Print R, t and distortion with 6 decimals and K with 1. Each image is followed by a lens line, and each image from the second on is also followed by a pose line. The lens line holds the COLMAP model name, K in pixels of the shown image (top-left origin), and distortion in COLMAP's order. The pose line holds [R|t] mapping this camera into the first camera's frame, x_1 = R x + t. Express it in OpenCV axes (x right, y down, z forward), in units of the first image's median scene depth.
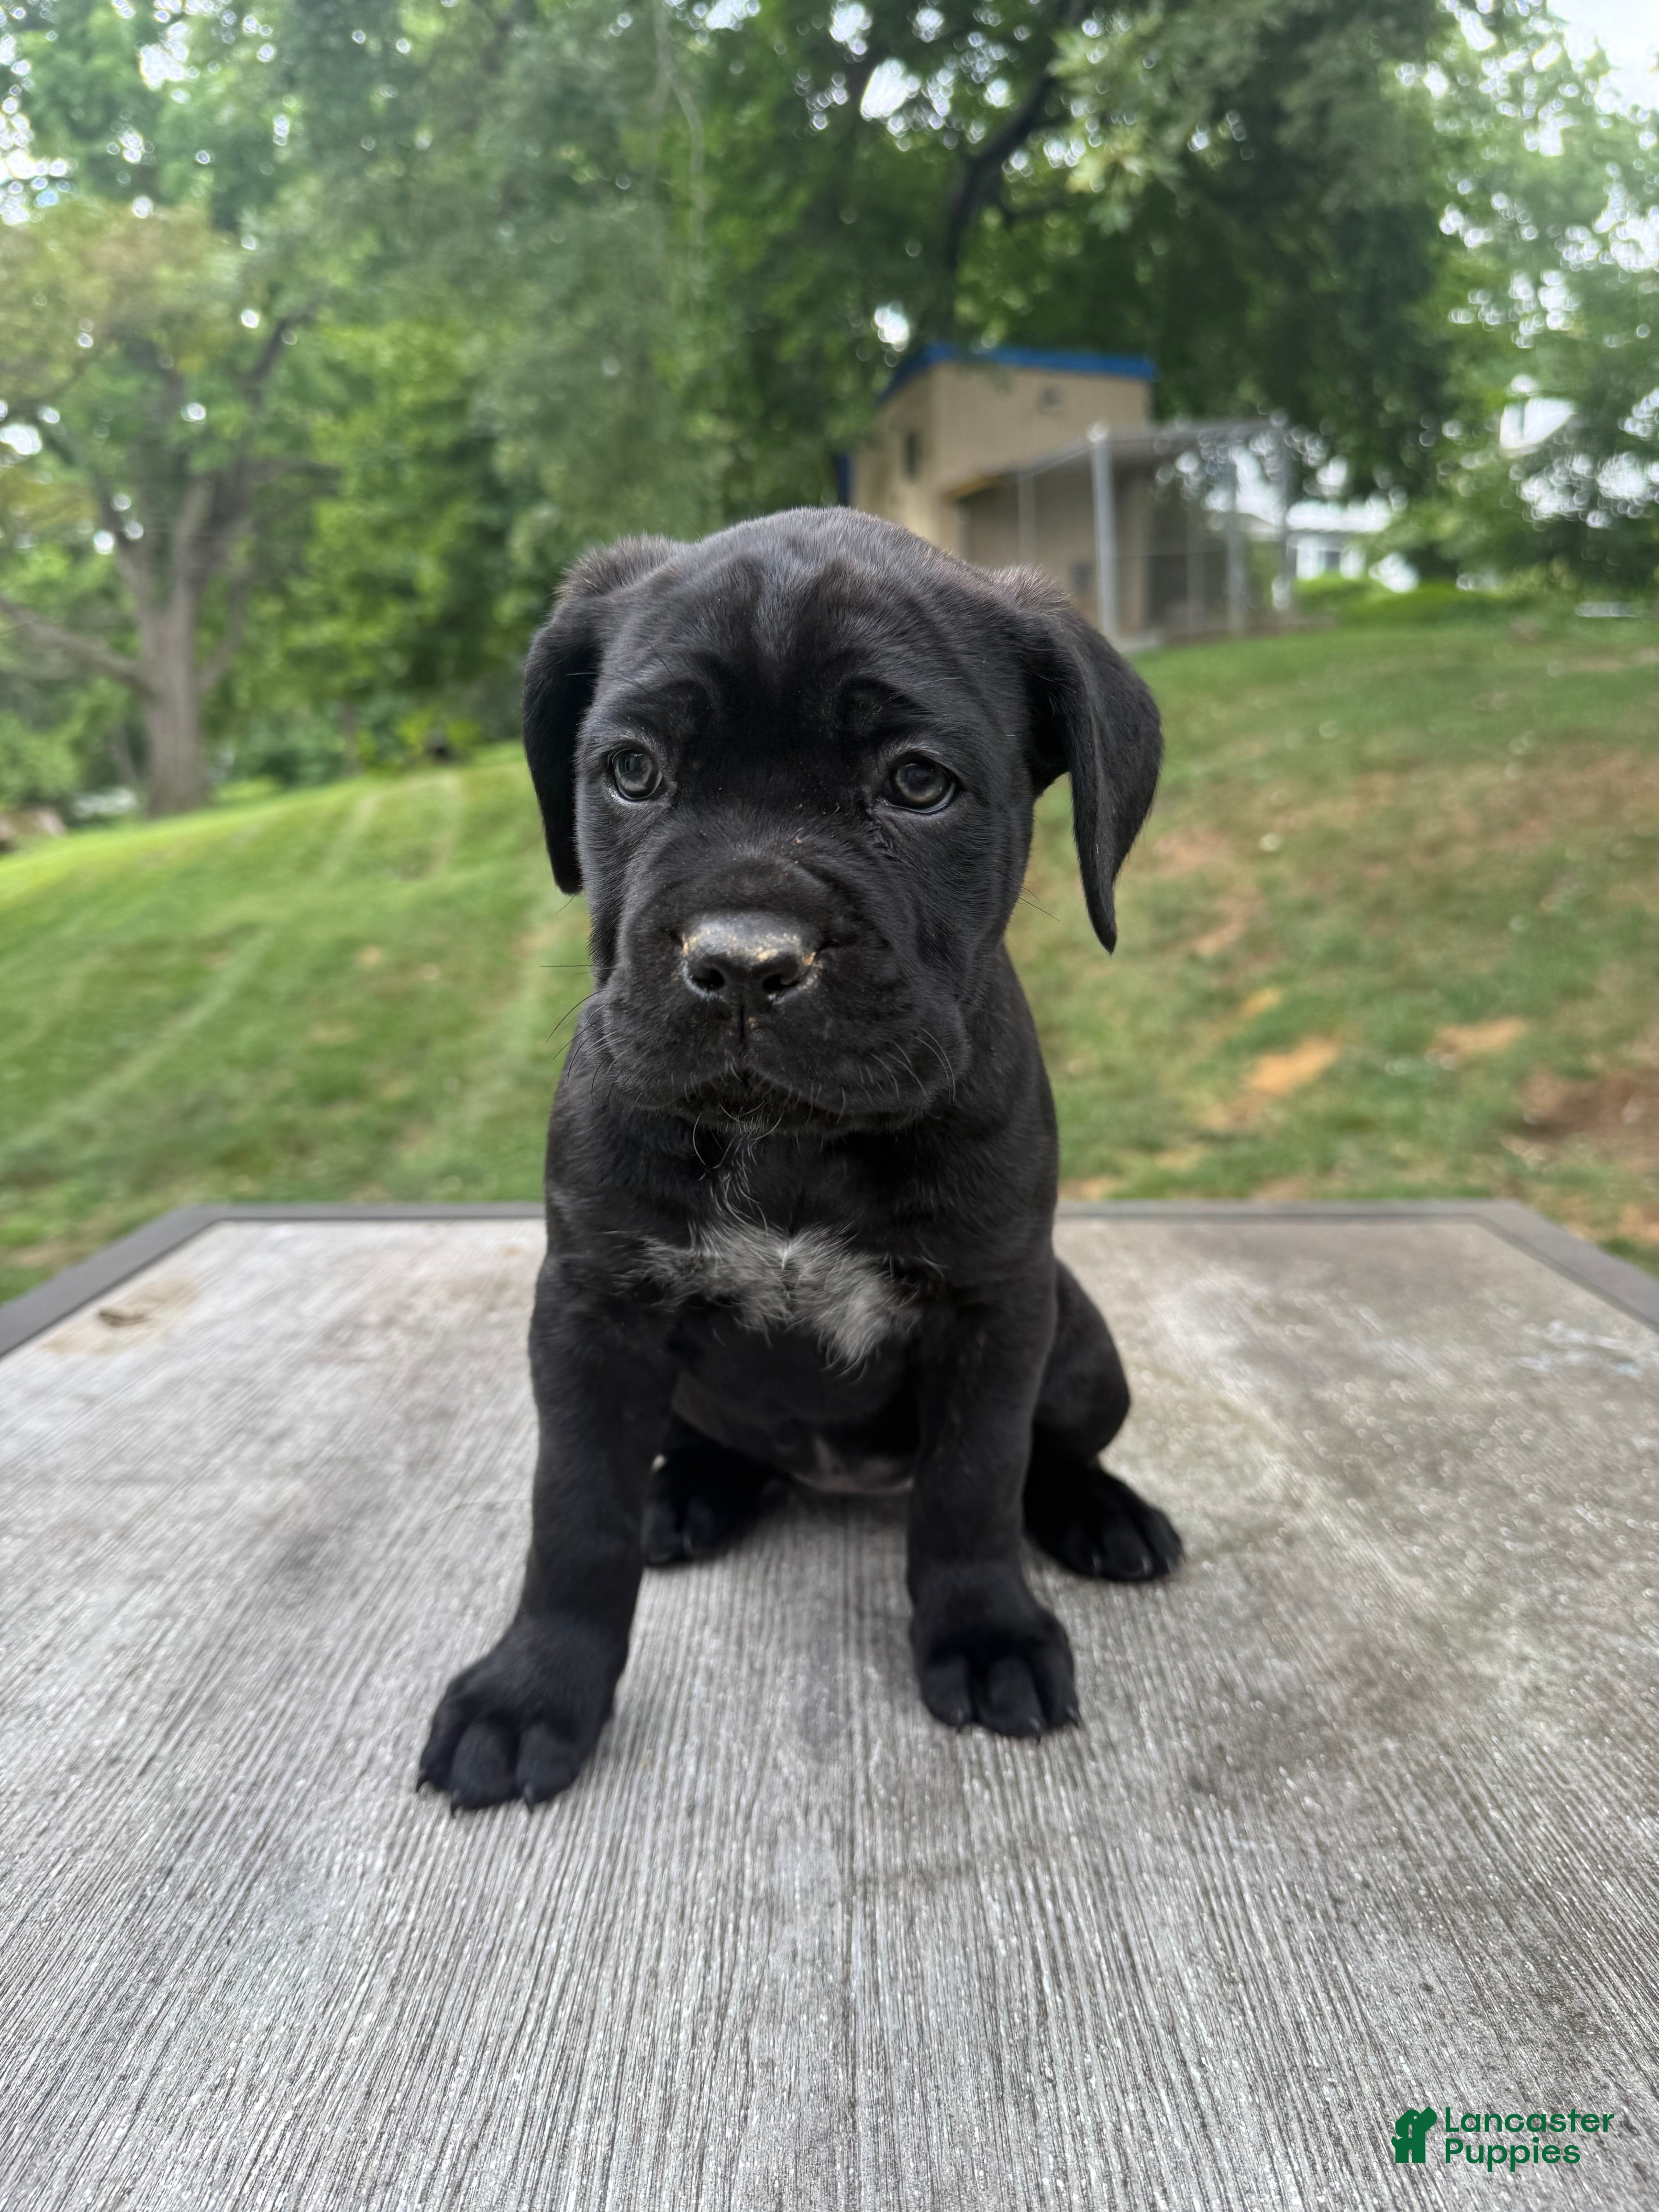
lens RADIAL K [[1571.8, 0, 826.9], [0, 1571.8, 1106.8], [0, 0, 1]] dist [-0.028290, 0.007484]
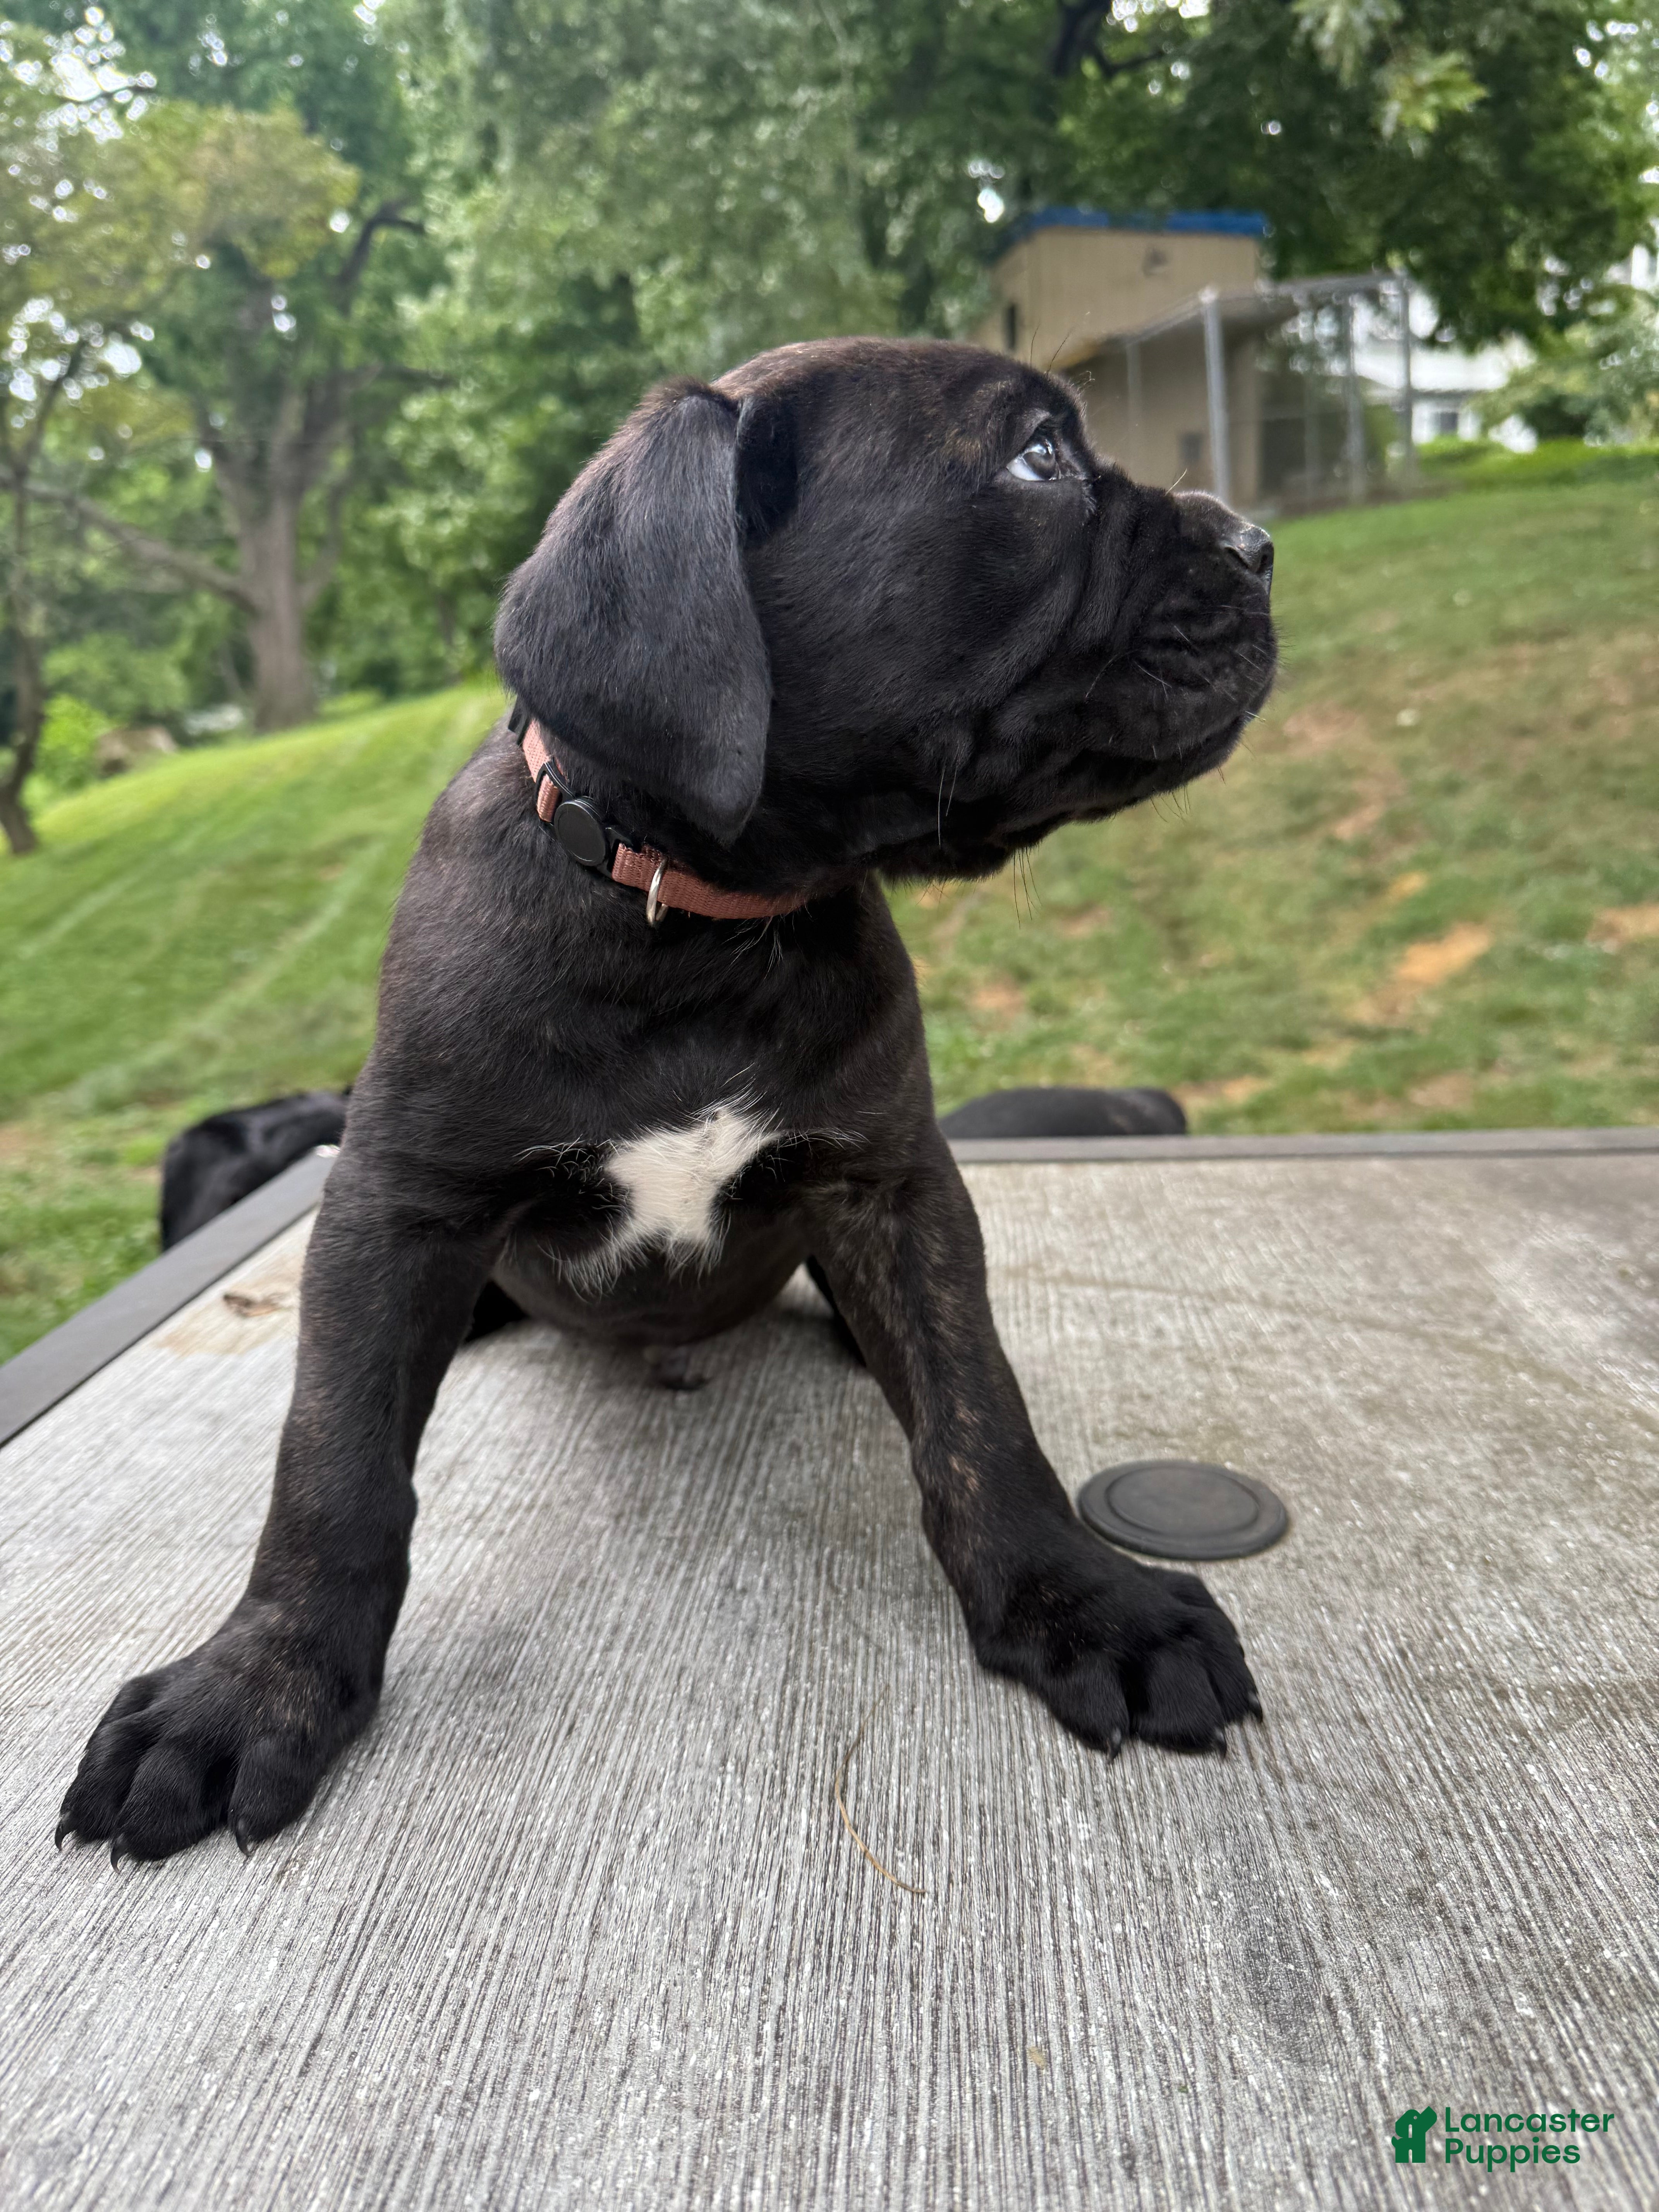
lens RADIAL K [[1560.1, 0, 834.8], [0, 1560.1, 1077.7], [0, 0, 1]] dist [-0.022331, 0.003200]
pose [[0.997943, -0.019579, -0.061047, -0.160164], [0.022438, 0.998666, 0.046511, -0.037595], [0.060055, -0.047785, 0.997051, 0.364530]]
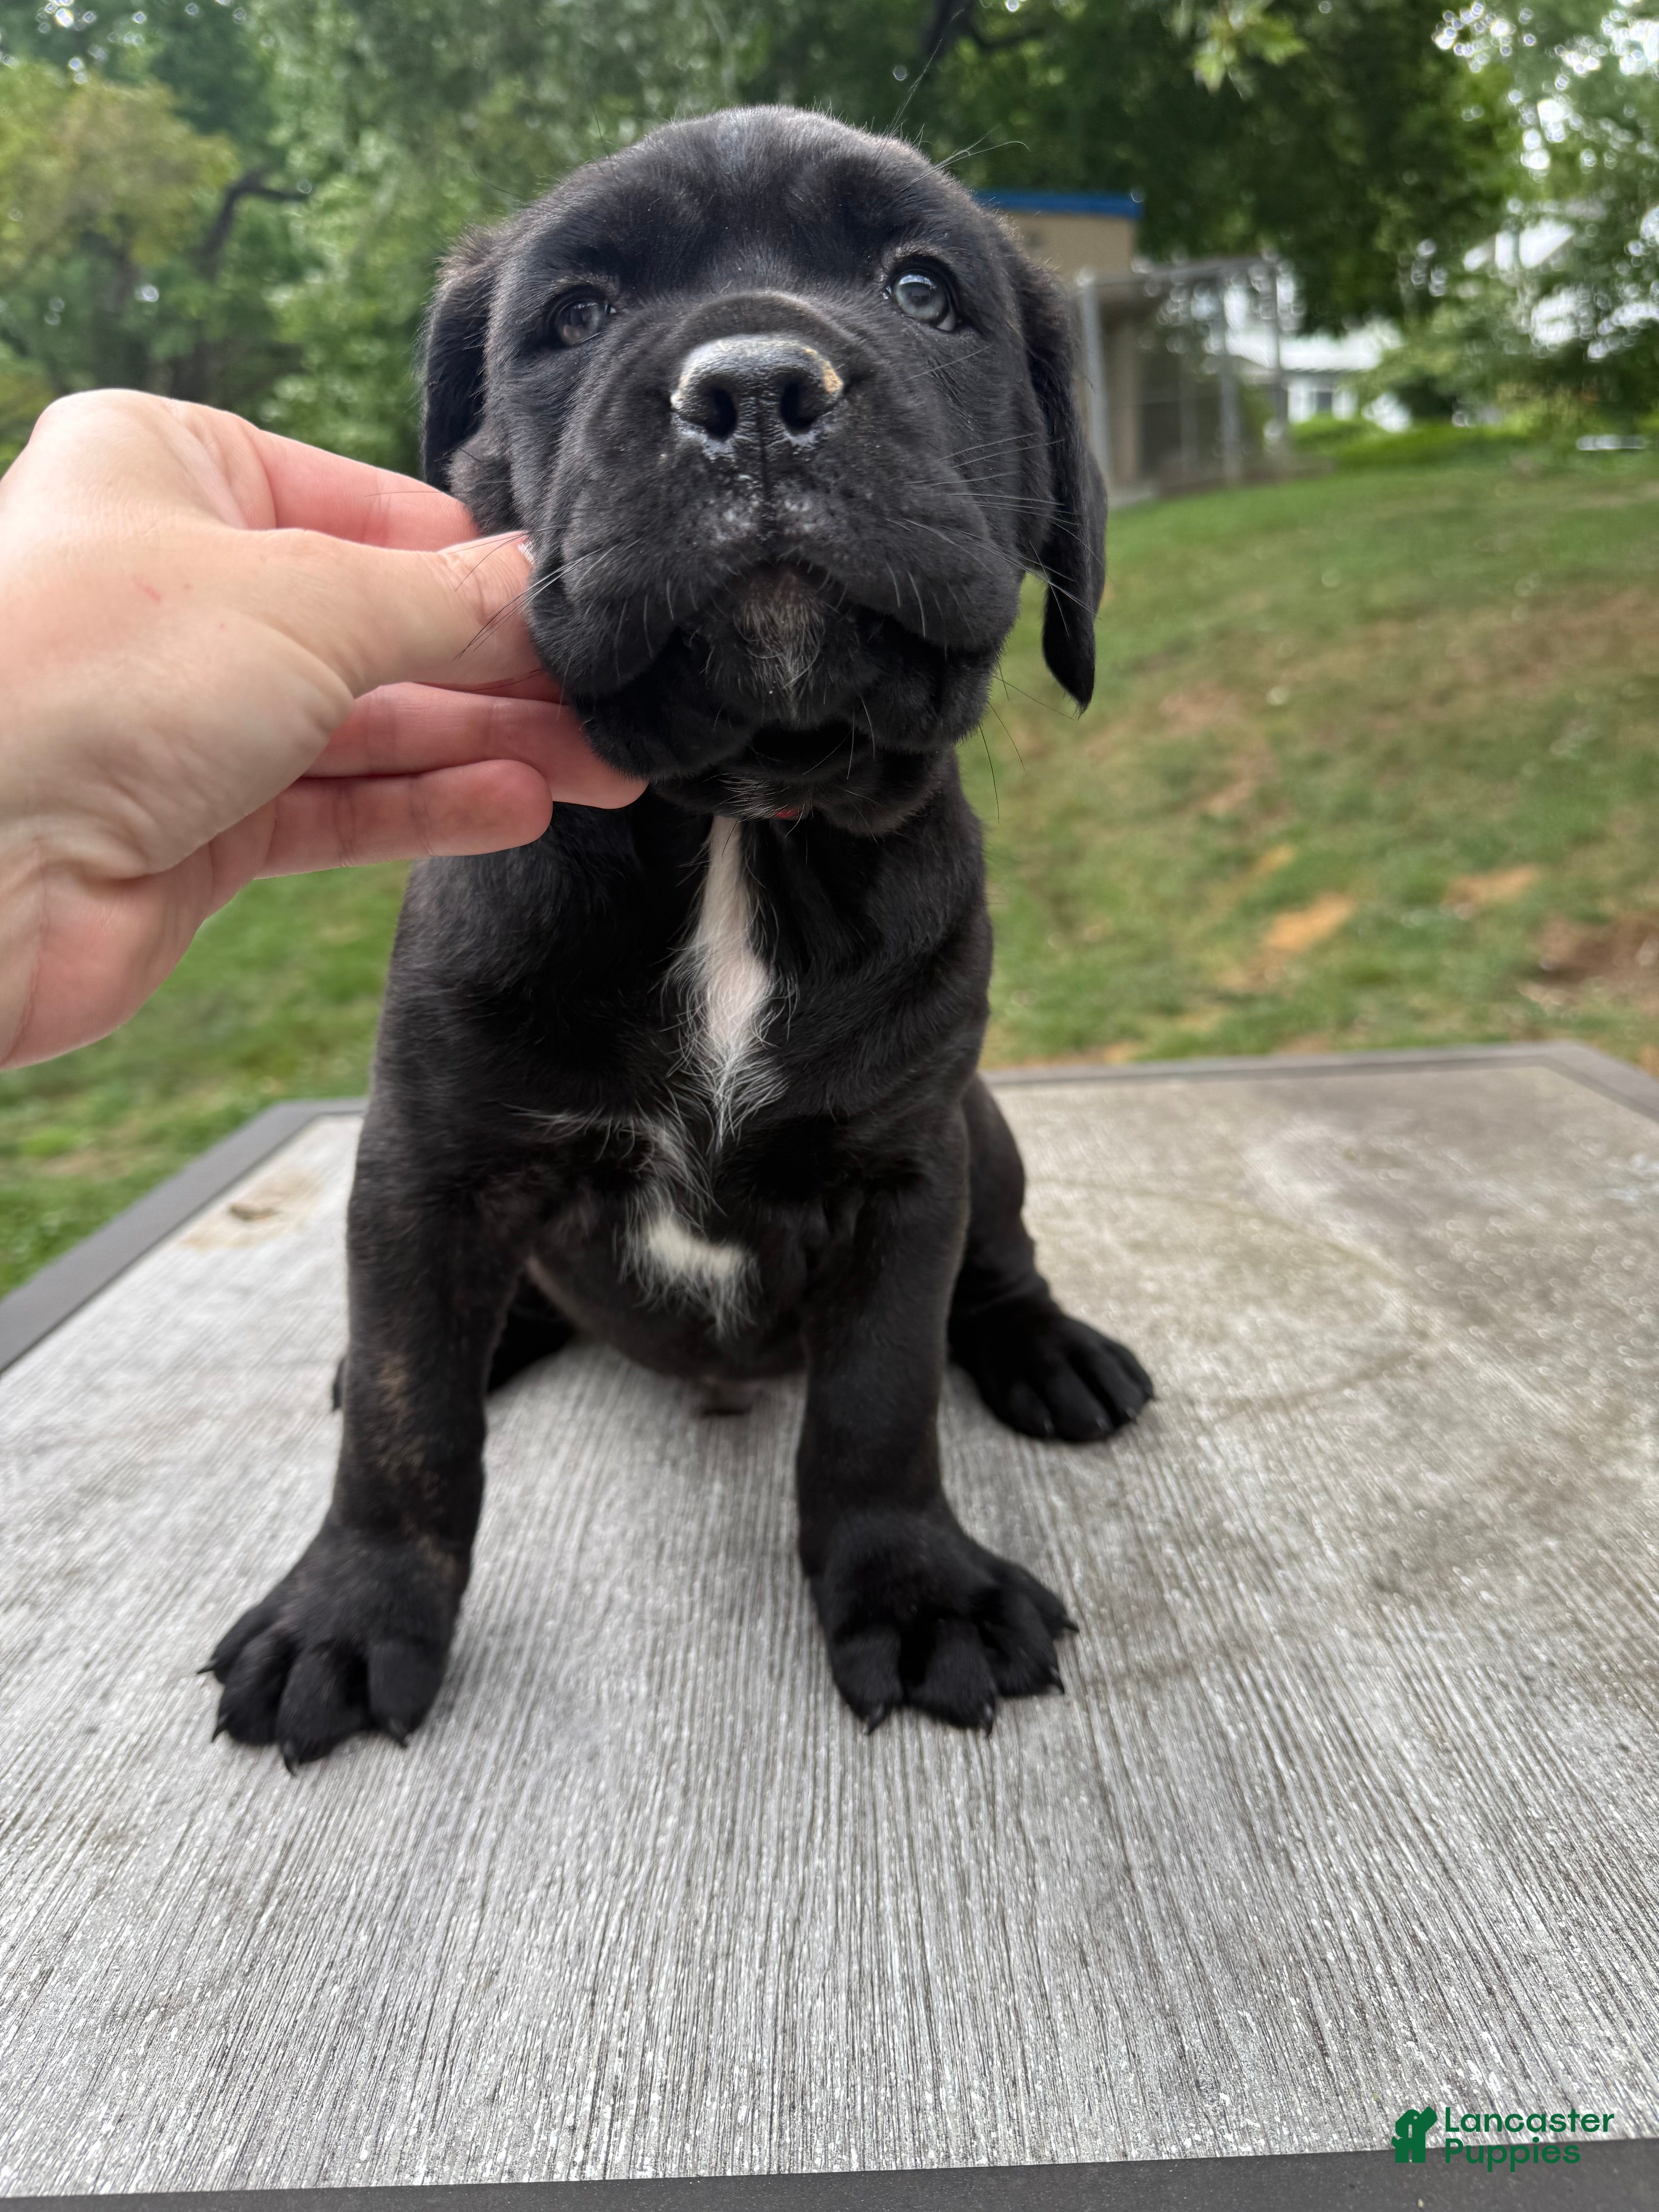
lens RADIAL K [[1568.7, 0, 844.1], [0, 1568.7, 1106.1], [0, 0, 1]] dist [-0.029443, 0.004910]
pose [[0.999021, -0.043691, 0.006920, -0.129142], [0.043019, 0.996017, 0.078094, 0.002846], [-0.010305, -0.077720, 0.996922, -0.047832]]
